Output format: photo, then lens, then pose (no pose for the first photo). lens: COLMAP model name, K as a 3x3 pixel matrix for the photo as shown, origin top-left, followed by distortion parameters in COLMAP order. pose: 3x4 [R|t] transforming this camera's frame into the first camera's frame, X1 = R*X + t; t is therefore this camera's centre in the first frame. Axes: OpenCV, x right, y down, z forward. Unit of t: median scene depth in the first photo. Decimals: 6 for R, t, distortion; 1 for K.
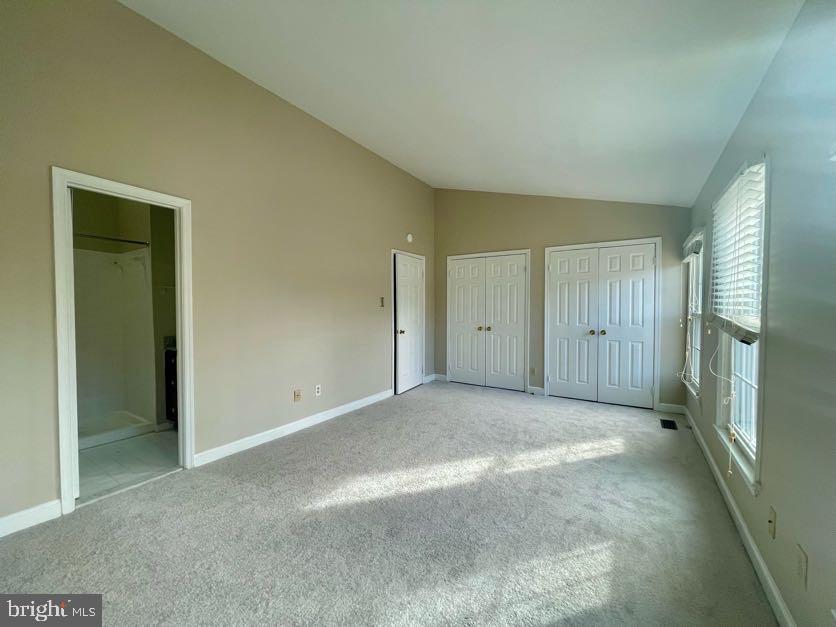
lens RADIAL K [[339.6, 0, 431.5], [0, 339.6, 313.6], [0, 0, 1]] dist [0.000031, 0.000101]
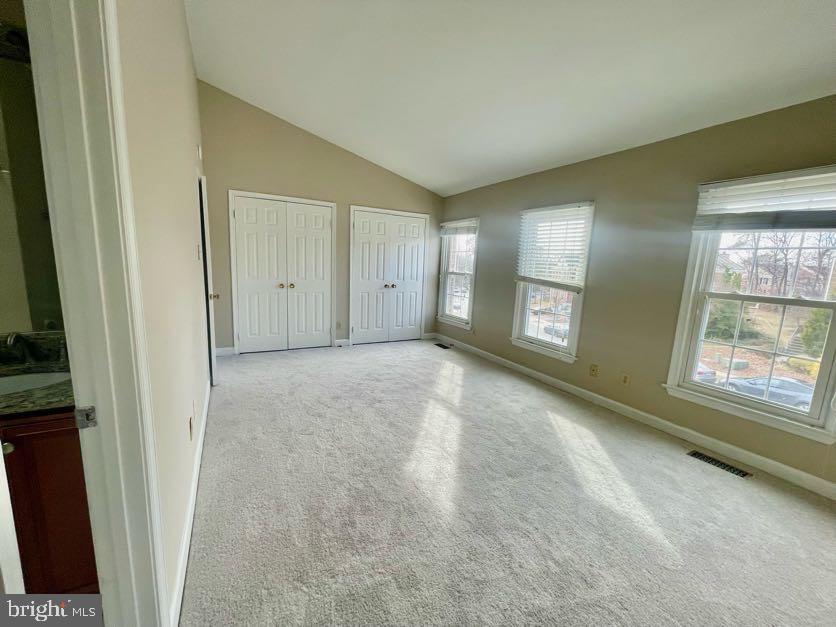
lens RADIAL K [[328.7, 0, 418.0], [0, 328.7, 313.5], [0, 0, 1]] dist [0.000047, 0.000028]
pose [[0.487820, -0.112996, 0.865600, -0.538746], [-0.026183, 0.989247, 0.143892, -0.021120], [-0.872552, -0.092858, 0.479616, 0.368127]]
